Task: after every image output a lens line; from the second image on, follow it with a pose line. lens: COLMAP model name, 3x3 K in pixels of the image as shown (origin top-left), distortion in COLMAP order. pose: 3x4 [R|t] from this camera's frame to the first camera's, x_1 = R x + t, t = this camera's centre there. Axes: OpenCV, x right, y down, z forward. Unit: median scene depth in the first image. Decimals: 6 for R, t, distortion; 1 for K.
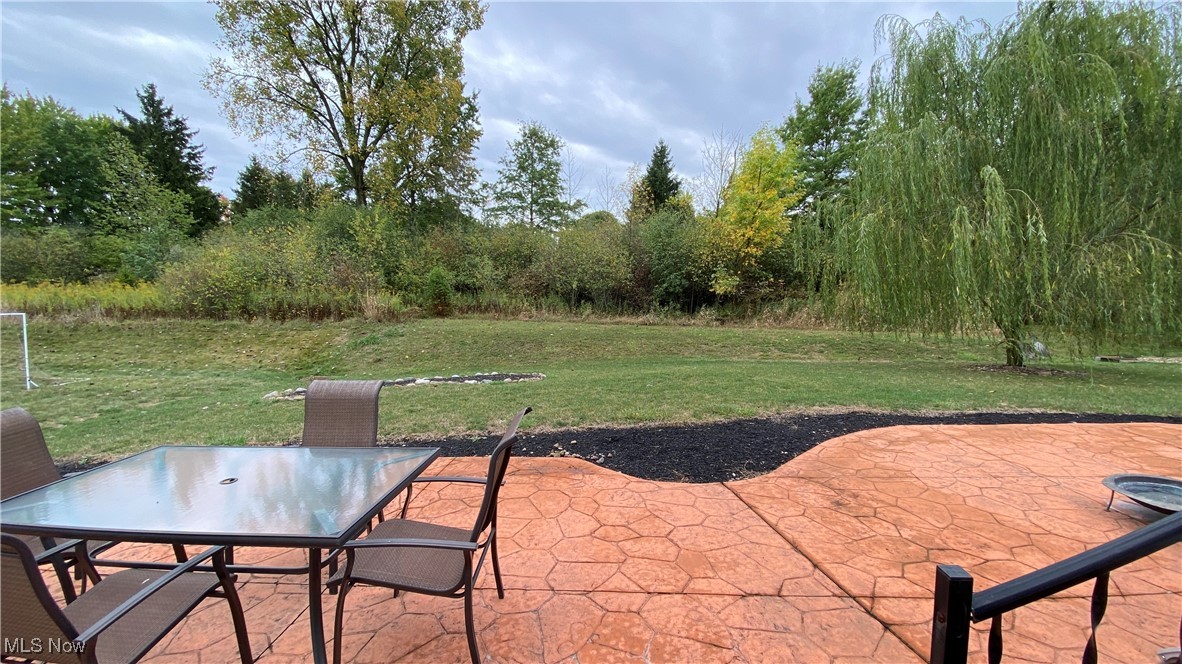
lens RADIAL K [[475.1, 0, 592.4], [0, 475.1, 328.8], [0, 0, 1]] dist [0.012483, -0.016799]
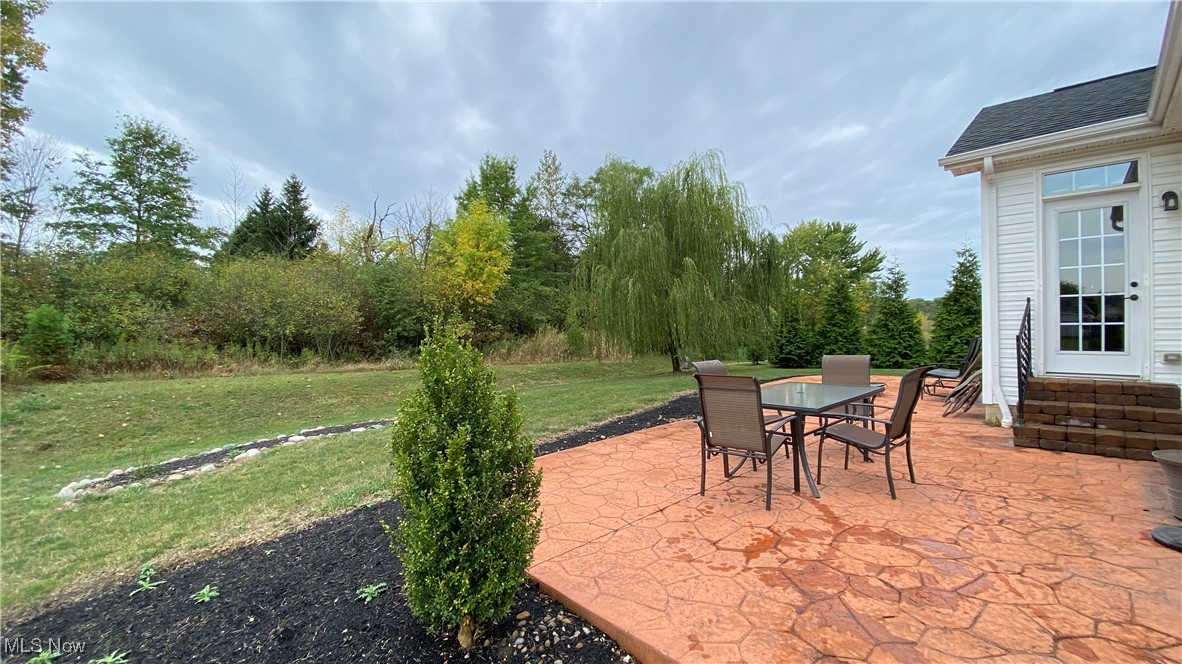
lens RADIAL K [[475.1, 0, 591.1], [0, 475.1, 328.4], [0, 0, 1]] dist [0.012483, -0.016799]
pose [[0.684288, -0.003670, 0.729202, -0.301016], [0.082336, 0.993981, -0.072262, 0.010898], [-0.724548, 0.109487, 0.680472, 0.021974]]
